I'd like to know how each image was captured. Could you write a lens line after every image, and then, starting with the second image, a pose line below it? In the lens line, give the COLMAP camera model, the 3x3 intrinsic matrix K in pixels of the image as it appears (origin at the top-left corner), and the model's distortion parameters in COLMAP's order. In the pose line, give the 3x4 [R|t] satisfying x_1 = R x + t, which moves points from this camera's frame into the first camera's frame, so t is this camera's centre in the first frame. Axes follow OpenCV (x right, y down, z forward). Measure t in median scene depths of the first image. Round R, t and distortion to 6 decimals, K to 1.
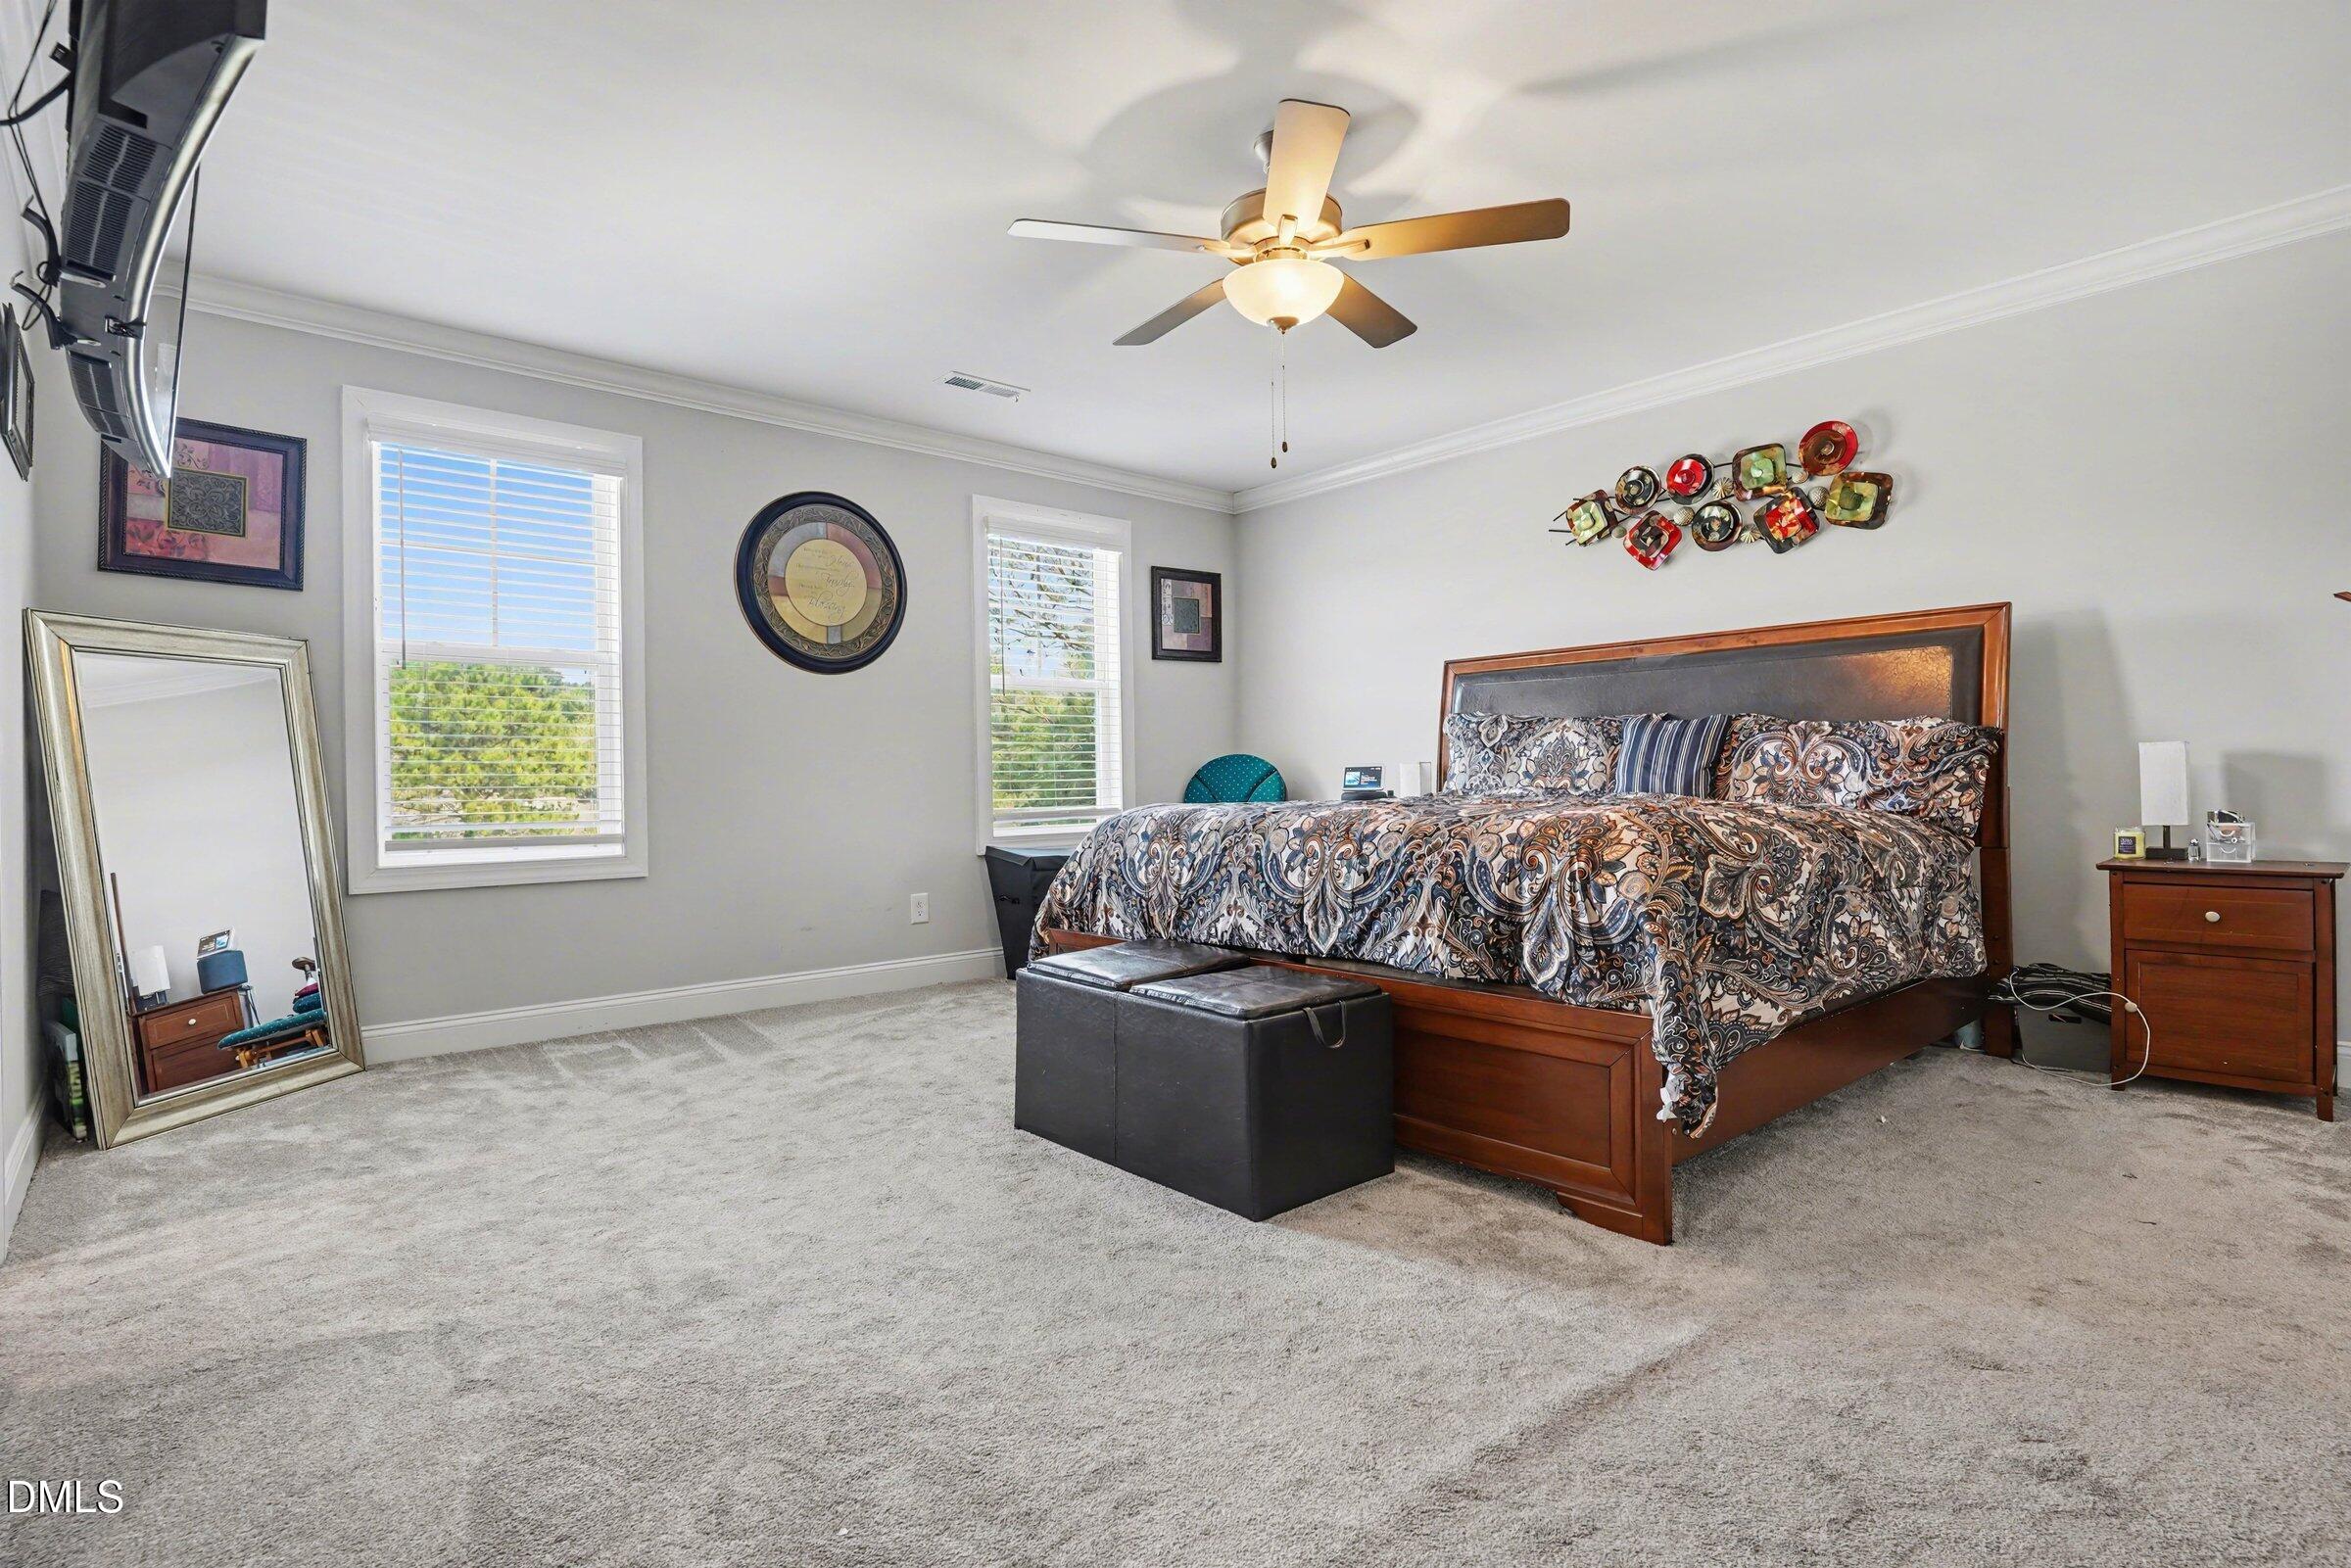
lens RADIAL K [[1163.8, 0, 1169.7], [0, 1163.8, 776.8], [0, 0, 1]] dist [-0.010338, -0.000018]
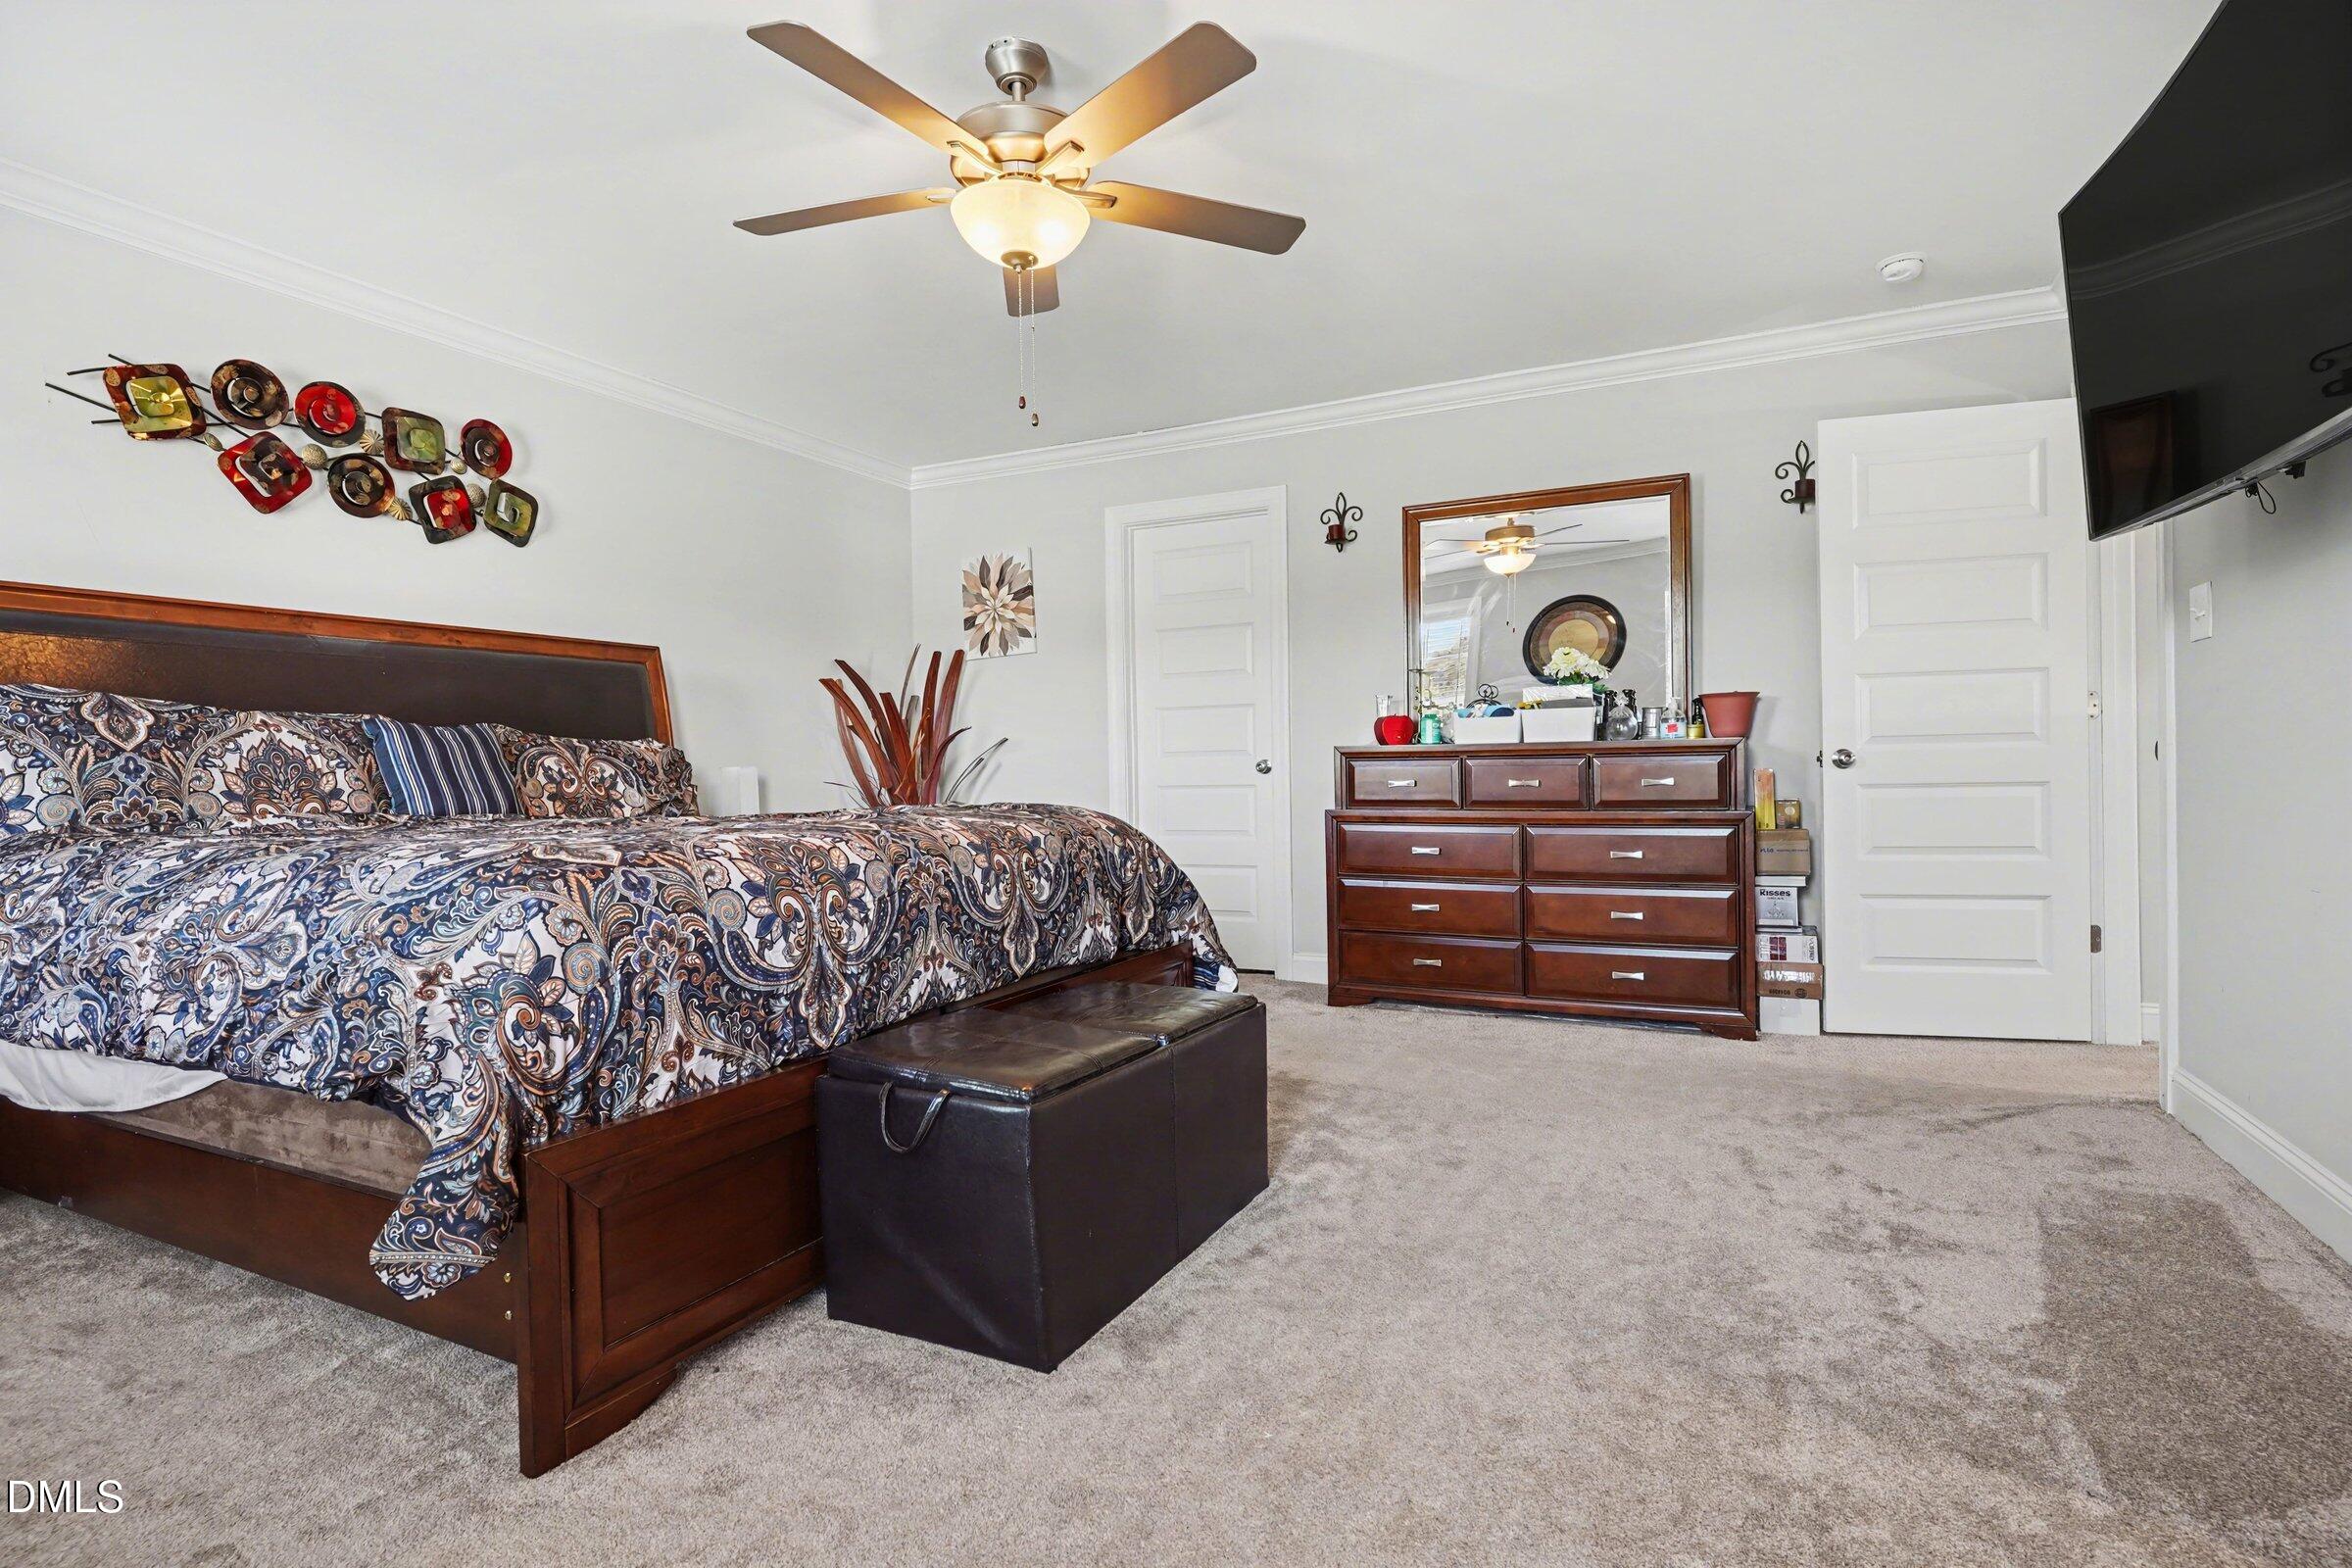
lens RADIAL K [[1164.4, 0, 1169.0], [0, 1164.4, 781.6], [0, 0, 1]] dist [-0.010338, -0.000018]
pose [[-0.380909, 0.012189, 0.924532, -0.507888], [0.023860, 0.999710, -0.003350, 0.004670], [-0.924305, 0.020783, -0.381089, 0.842839]]
